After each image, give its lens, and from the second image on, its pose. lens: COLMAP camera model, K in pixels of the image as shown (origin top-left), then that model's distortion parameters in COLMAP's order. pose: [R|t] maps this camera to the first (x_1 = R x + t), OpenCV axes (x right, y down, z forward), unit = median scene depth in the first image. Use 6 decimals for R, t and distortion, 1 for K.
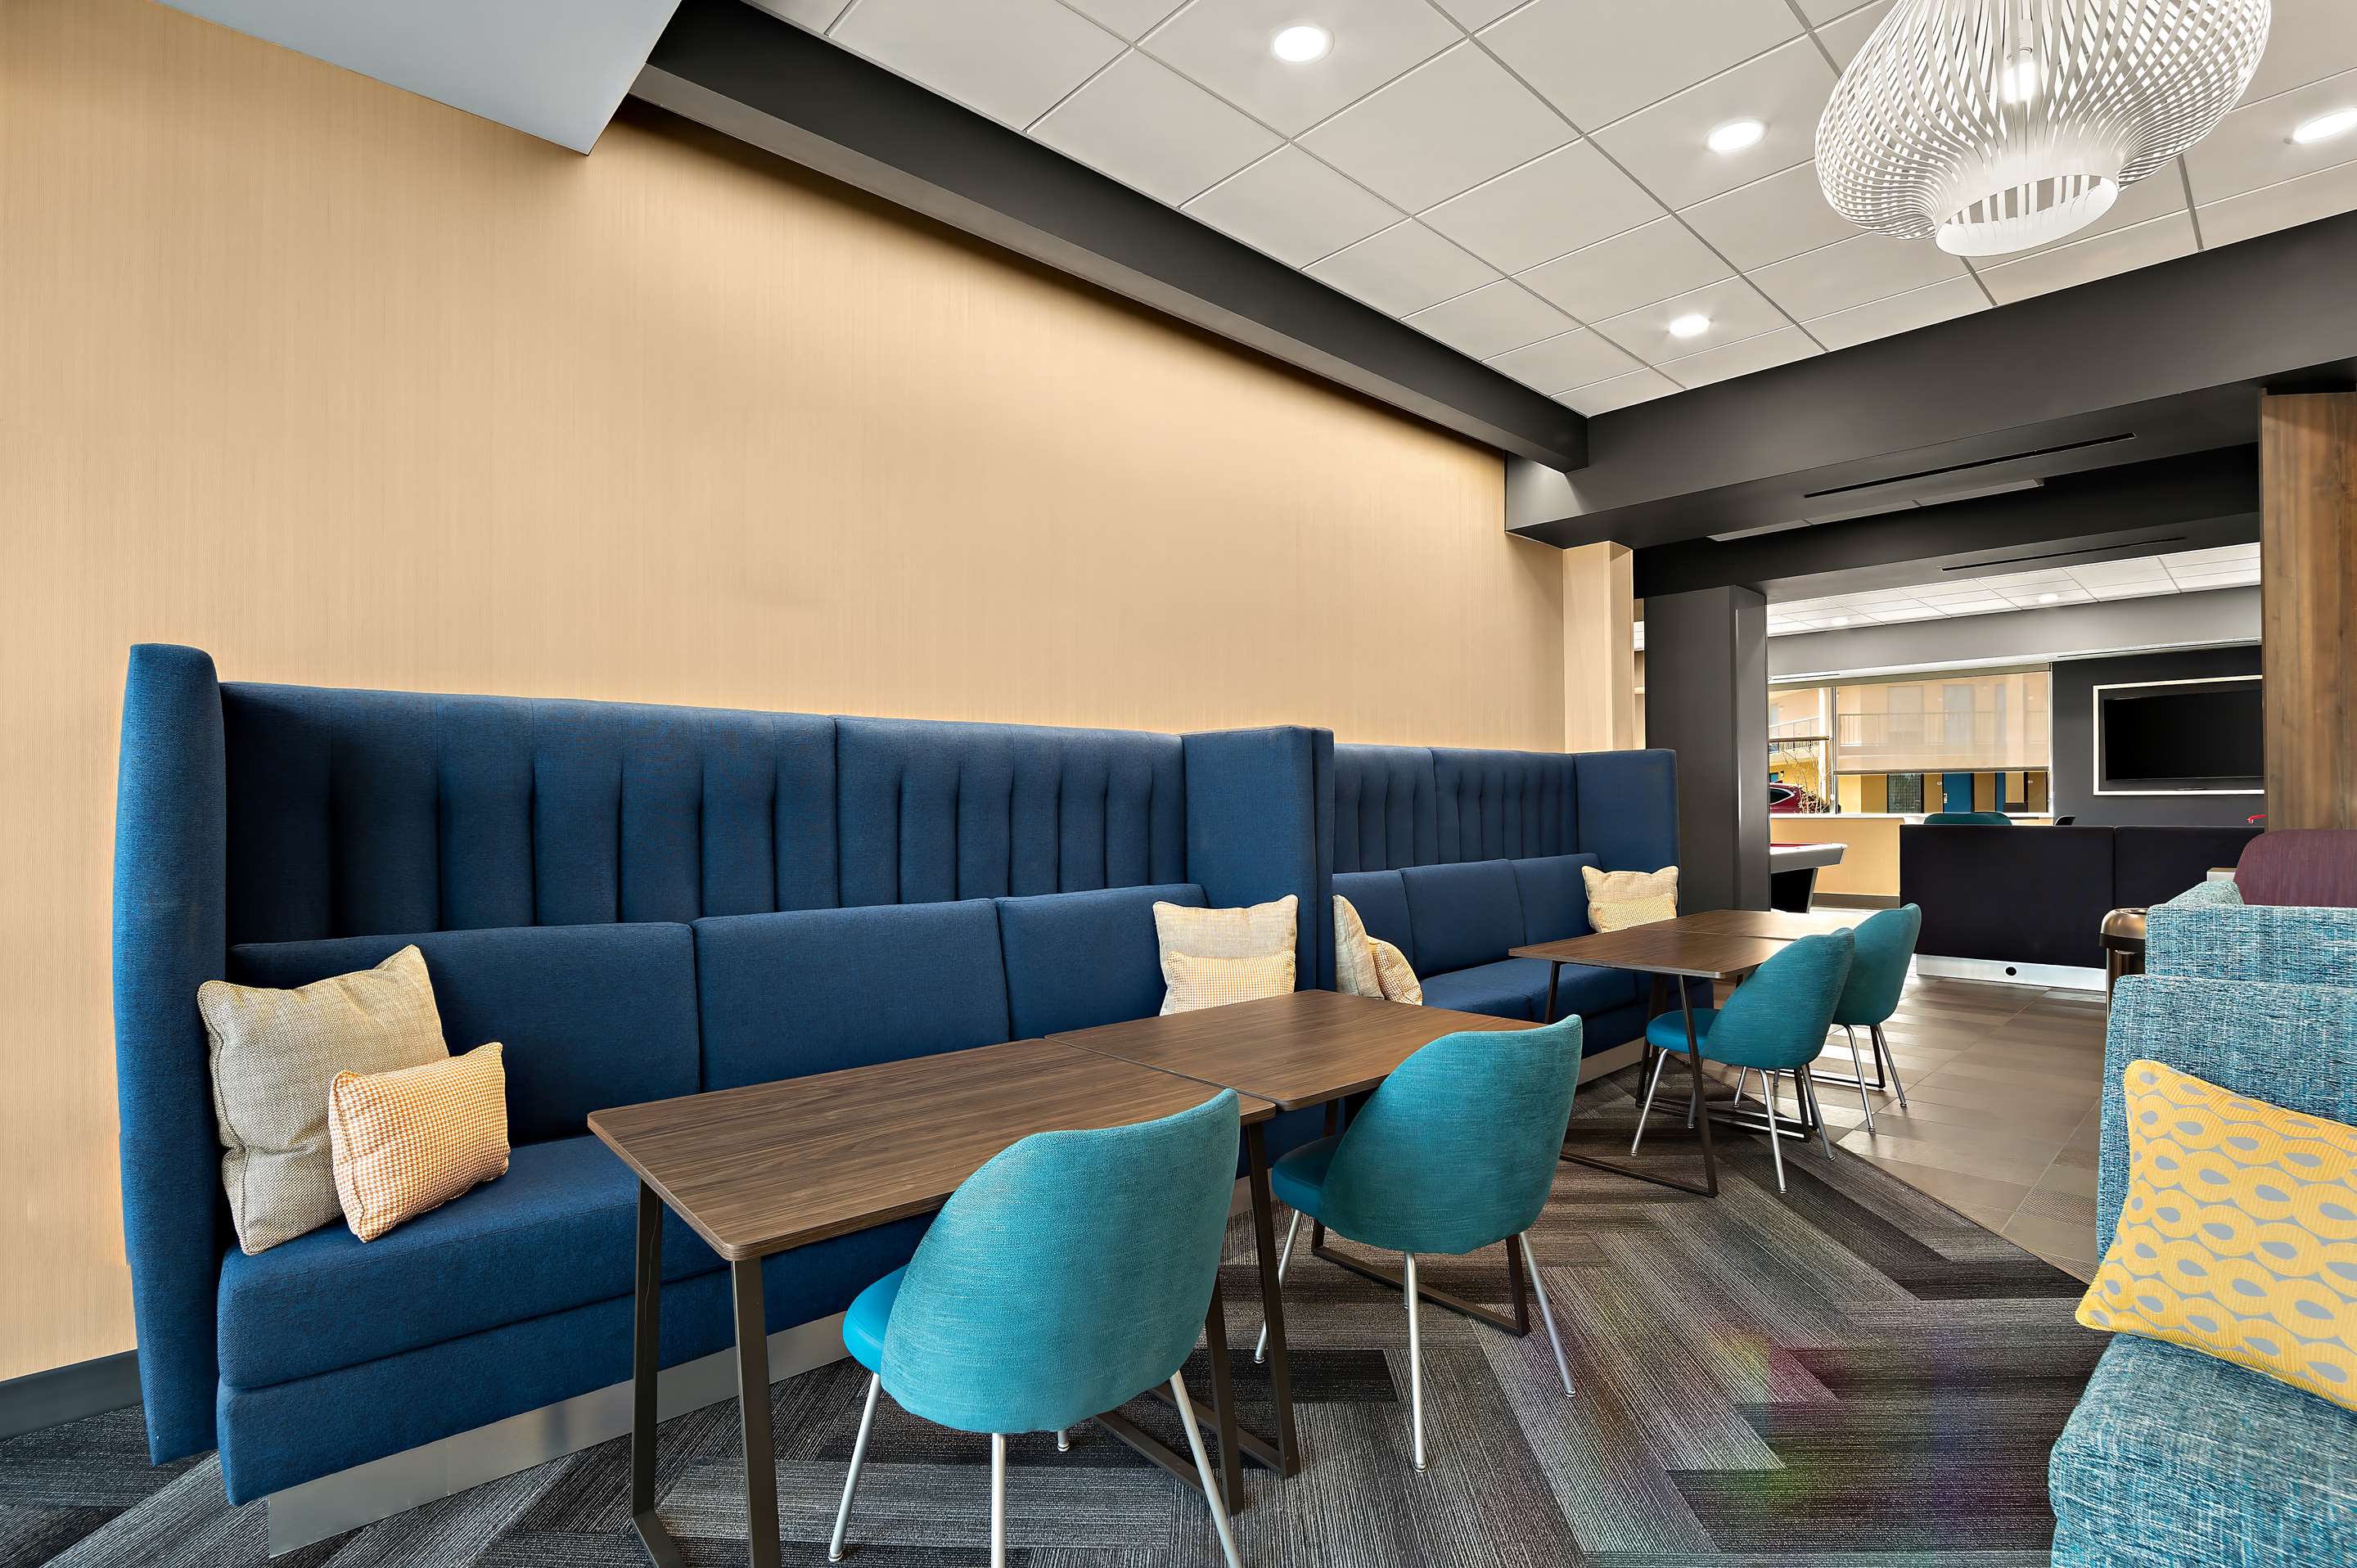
lens RADIAL K [[1077.2, 0, 1175.9], [0, 1077.2, 799.5], [0, 0, 1]] dist [-0.022418, 0.000270]
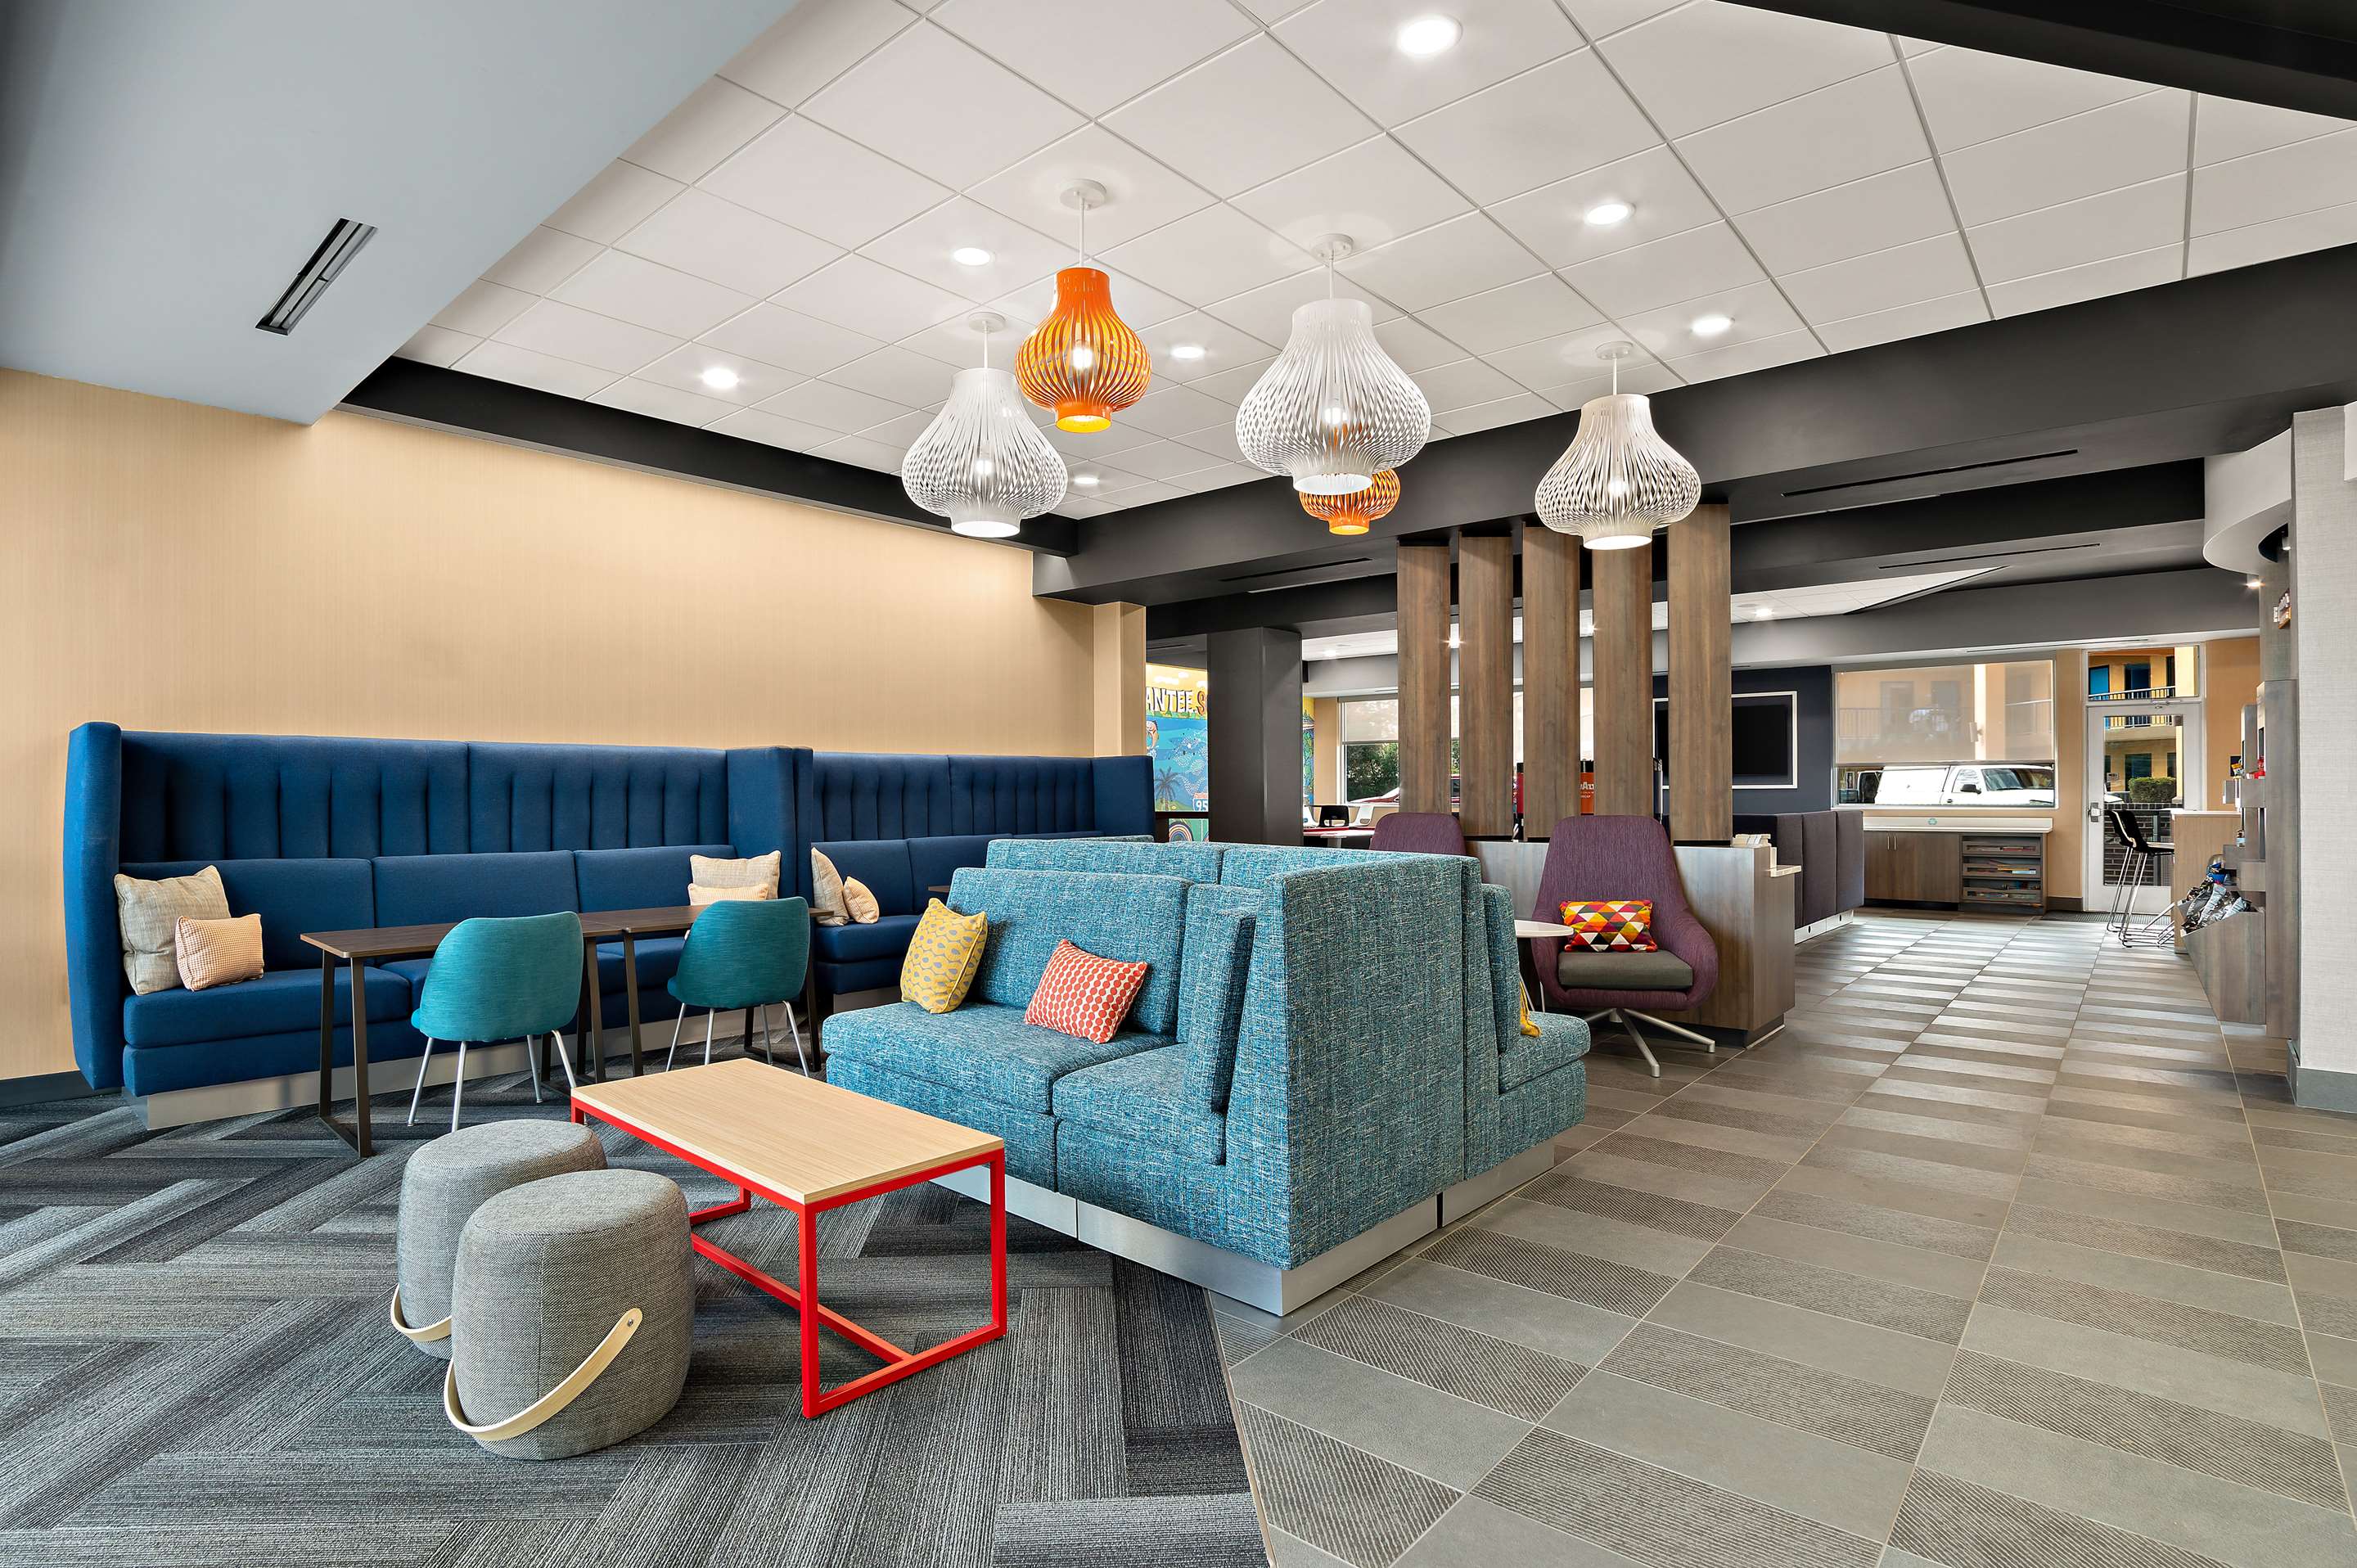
lens RADIAL K [[1215.1, 0, 1178.5], [0, 1215.1, 784.0], [0, 0, 1]] dist [-0.001525, -0.014651]
pose [[0.996399, 0.005796, 0.084591, 0.753237], [-0.005684, 0.999983, -0.001559, -0.016396], [-0.084599, 0.001073, 0.996415, -1.186047]]
